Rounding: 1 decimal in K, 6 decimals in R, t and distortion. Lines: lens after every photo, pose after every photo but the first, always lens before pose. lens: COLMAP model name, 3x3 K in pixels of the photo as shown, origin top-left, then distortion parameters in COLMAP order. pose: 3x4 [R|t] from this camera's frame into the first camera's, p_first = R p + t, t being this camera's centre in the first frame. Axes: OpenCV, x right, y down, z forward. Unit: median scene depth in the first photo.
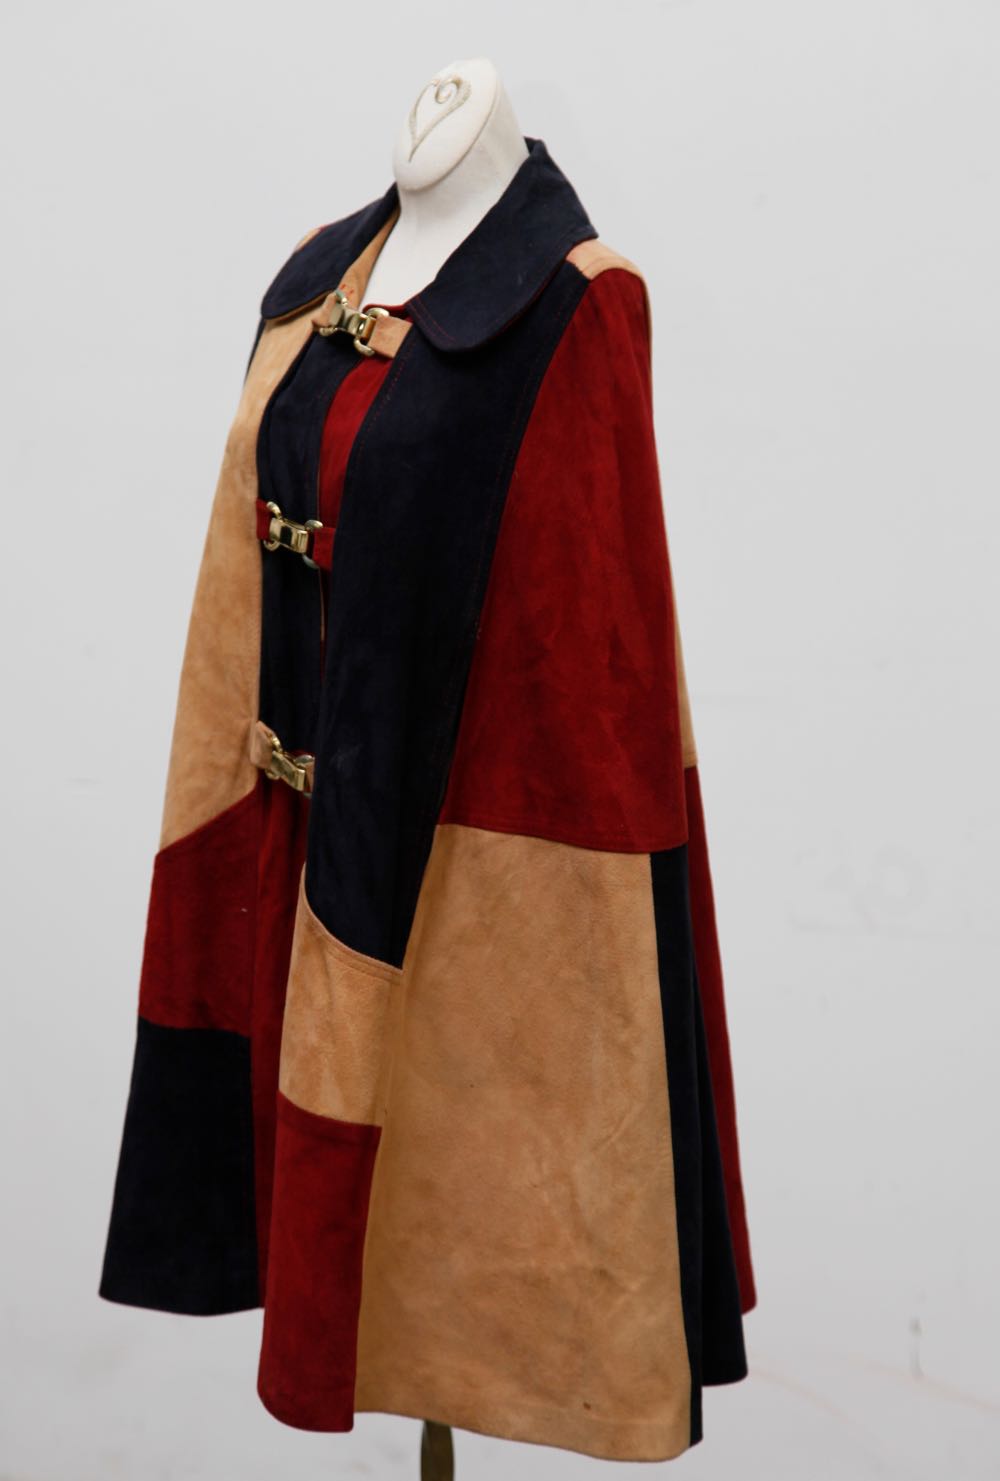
lens RADIAL K [[4363.6, 0, 490.7], [0, 4363.6, 698.8], [0, 0, 1]] dist [0.464369, 0.000000]
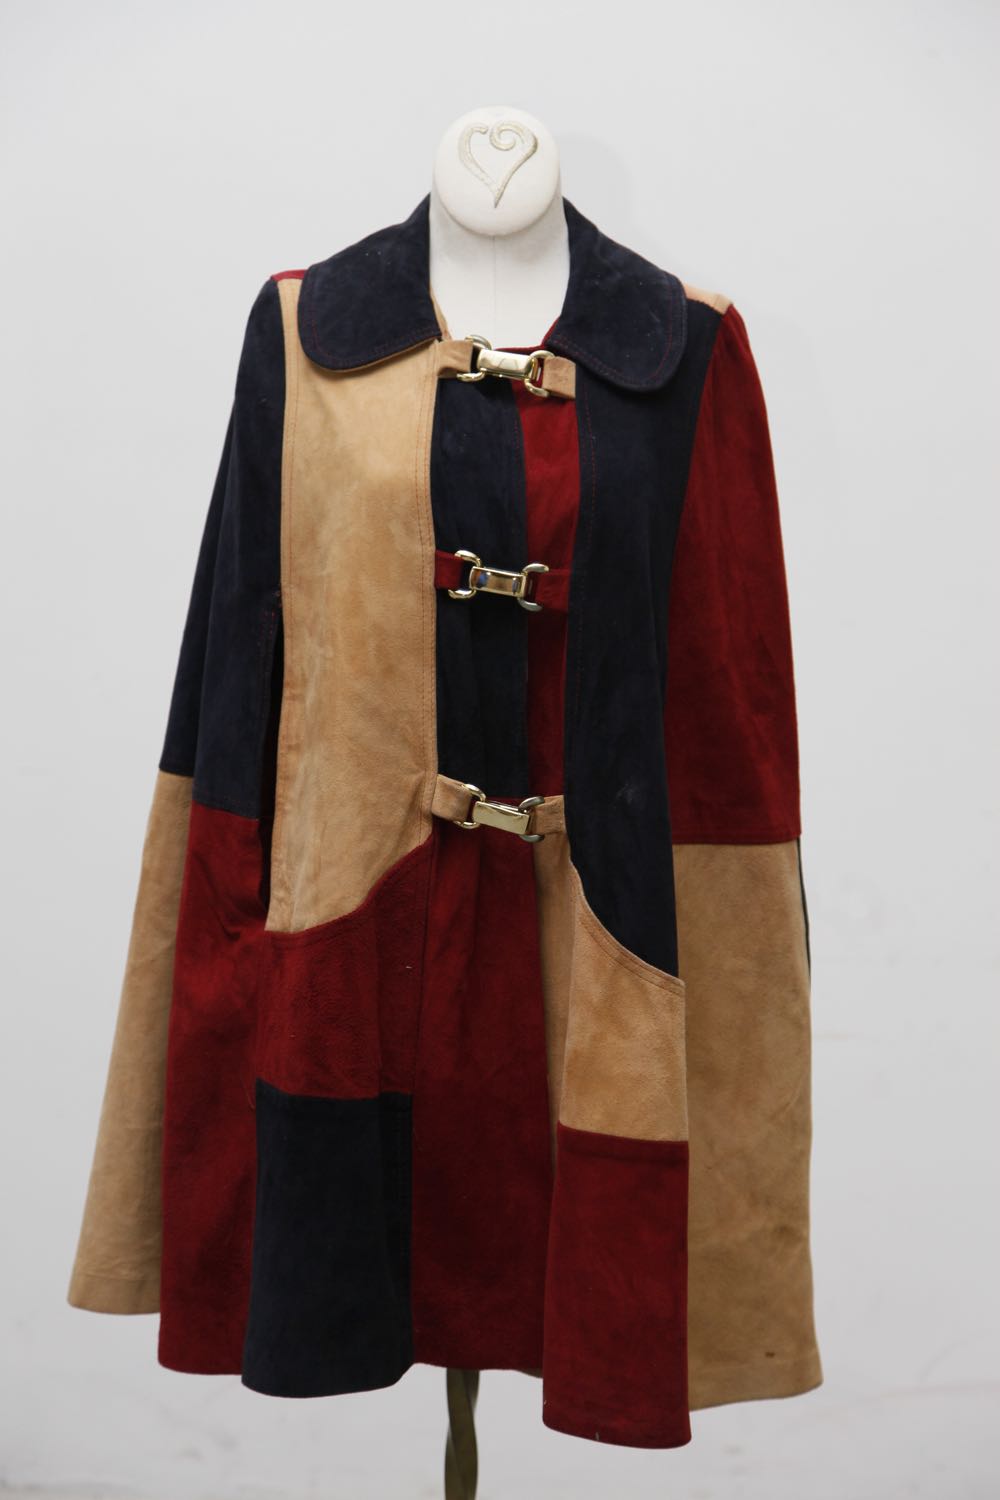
lens RADIAL K [[3258.4, 0, 499.2], [0, 3258.4, 735.6], [0, 0, 1]] dist [0.317149, 0.000000]
pose [[0.625051, -0.123499, 0.770753, -0.627192], [0.105546, 0.991708, 0.073310, -0.057413], [-0.773416, 0.035527, 0.632903, 0.532838]]
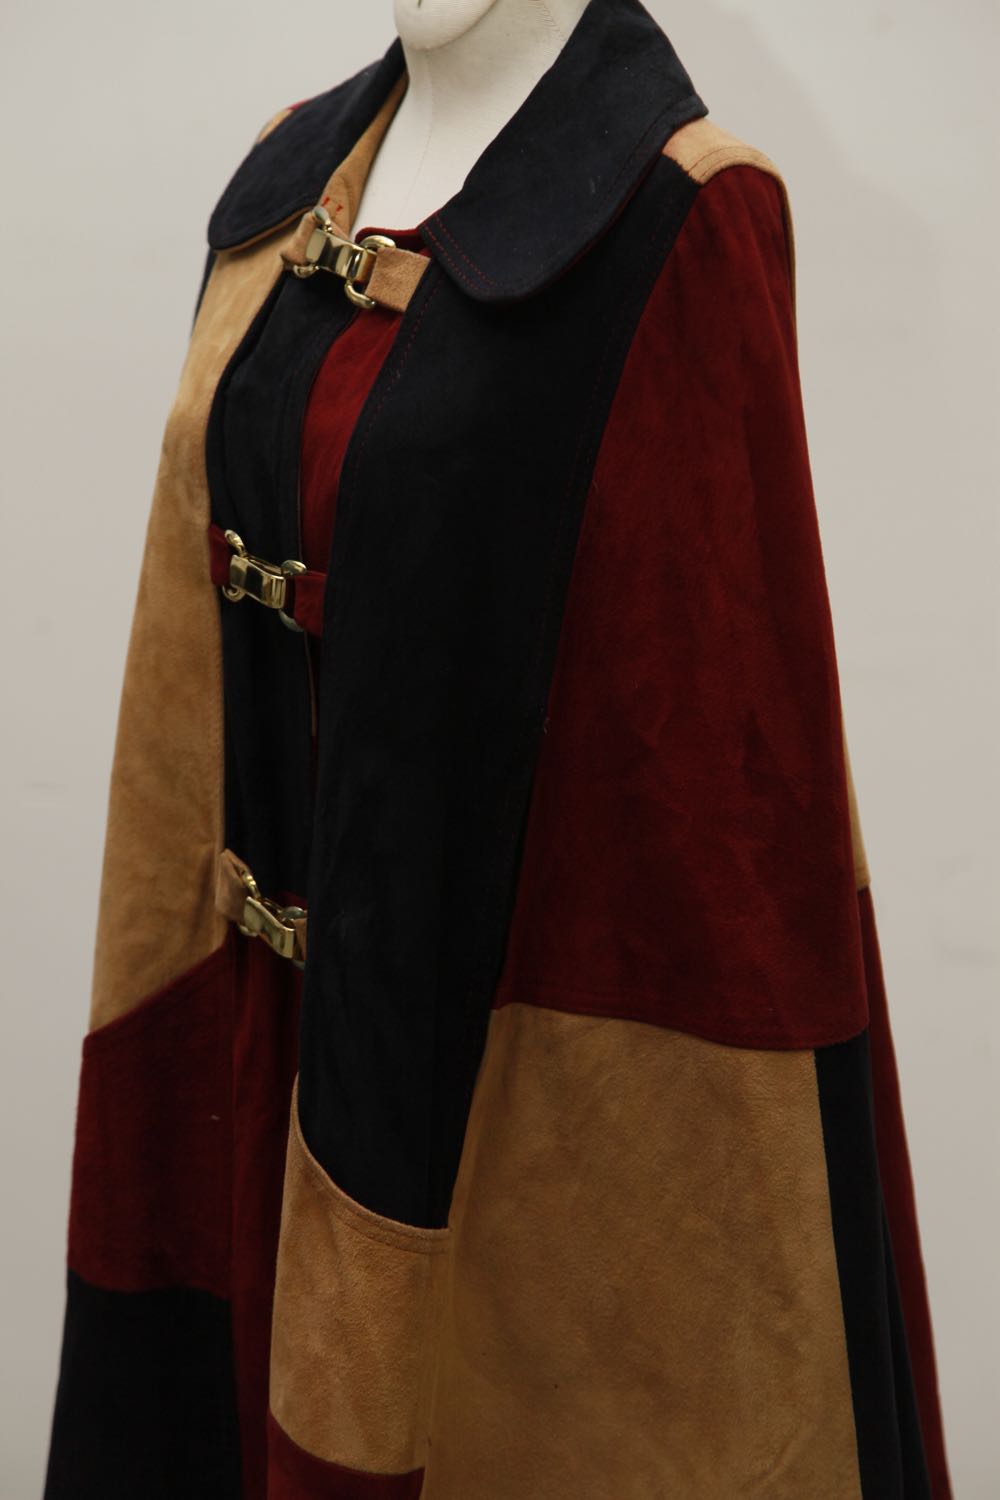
lens RADIAL K [[4019.8, 0, 503.2], [0, 4019.8, 752.7], [0, 0, 1]] dist [0.523493, 0.000000]
pose [[0.999478, -0.031381, -0.007704, -0.004632], [0.031834, 0.997157, 0.068301, -0.052538], [0.005539, -0.068510, 0.997635, 0.383299]]
